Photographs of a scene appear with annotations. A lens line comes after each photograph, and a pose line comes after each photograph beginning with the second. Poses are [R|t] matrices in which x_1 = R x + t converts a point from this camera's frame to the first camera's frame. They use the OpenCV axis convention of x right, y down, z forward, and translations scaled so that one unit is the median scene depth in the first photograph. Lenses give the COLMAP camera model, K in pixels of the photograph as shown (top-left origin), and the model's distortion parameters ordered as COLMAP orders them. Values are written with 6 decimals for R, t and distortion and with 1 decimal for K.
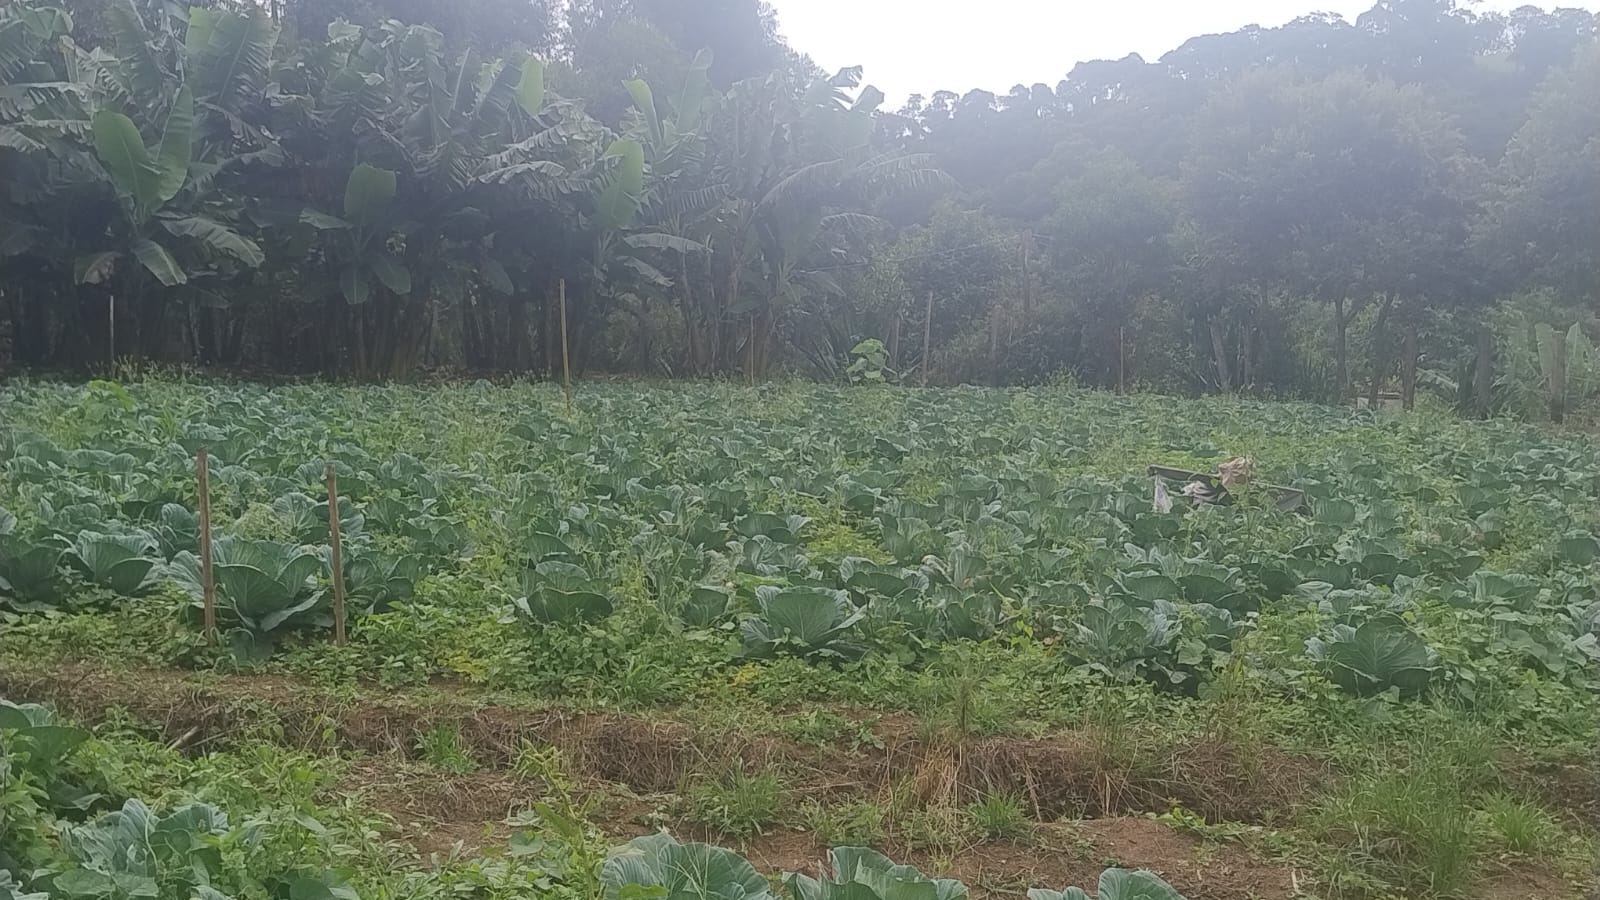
lens RADIAL K [[1769.1, 0, 793.4], [0, 1769.1, 457.4], [0, 0, 1]] dist [0.064999, 0.000000]
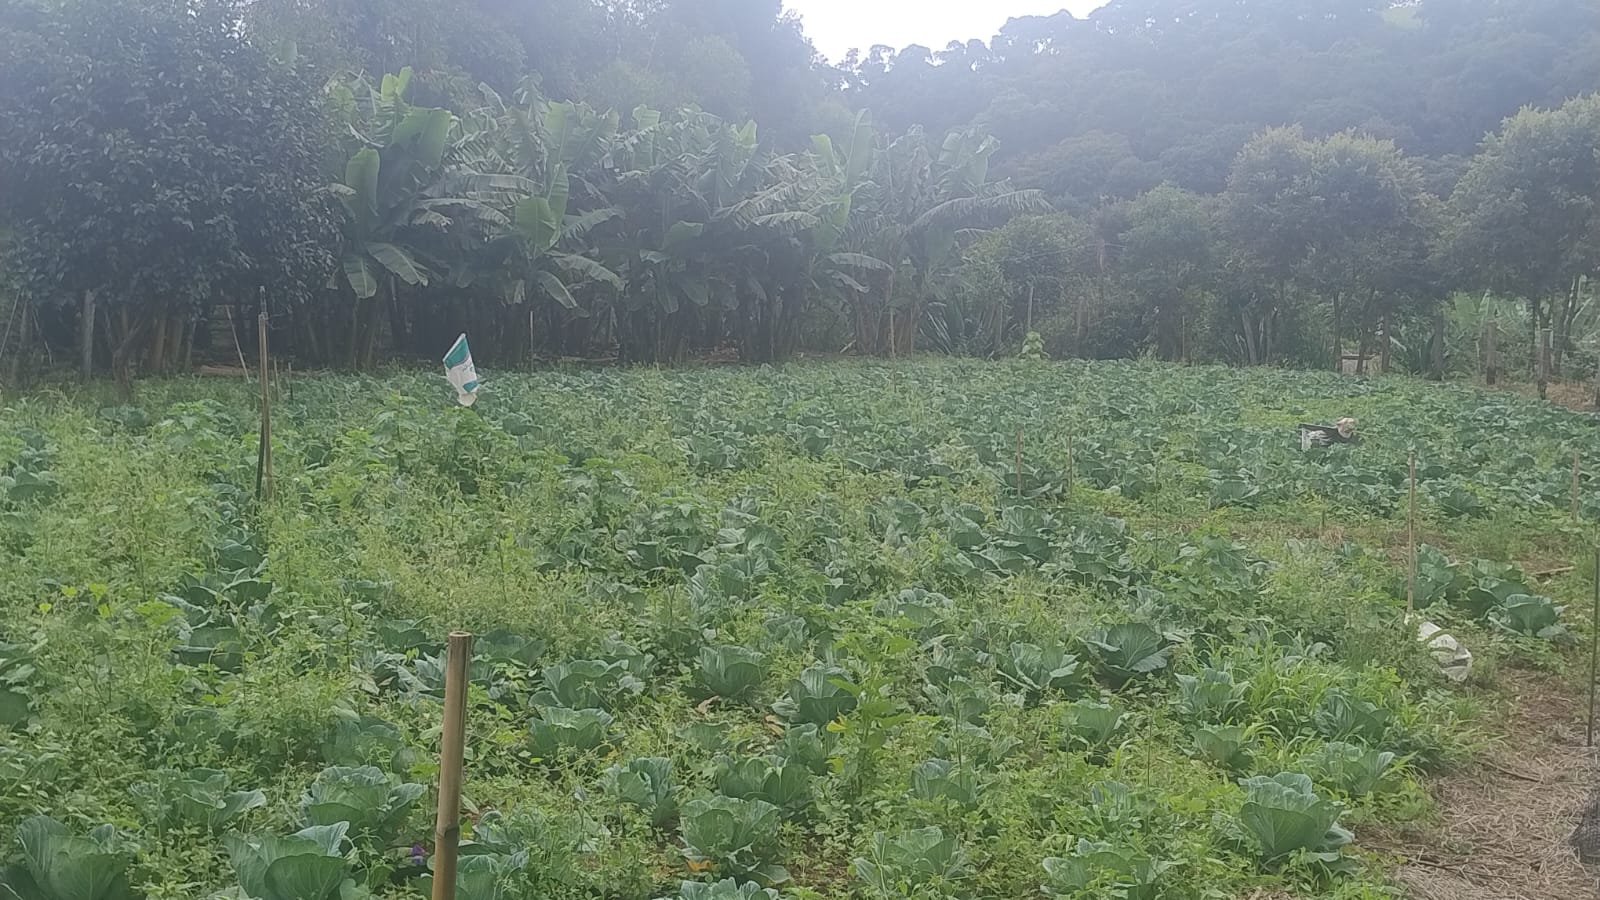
lens RADIAL K [[1769.1, 0, 799.4], [0, 1769.1, 446.6], [0, 0, 1]] dist [0.064999, 0.000000]
pose [[0.998587, -0.014756, 0.051056, -0.186070], [0.013366, 0.999534, 0.027460, -0.012790], [-0.051437, -0.026739, 0.998318, -0.375526]]
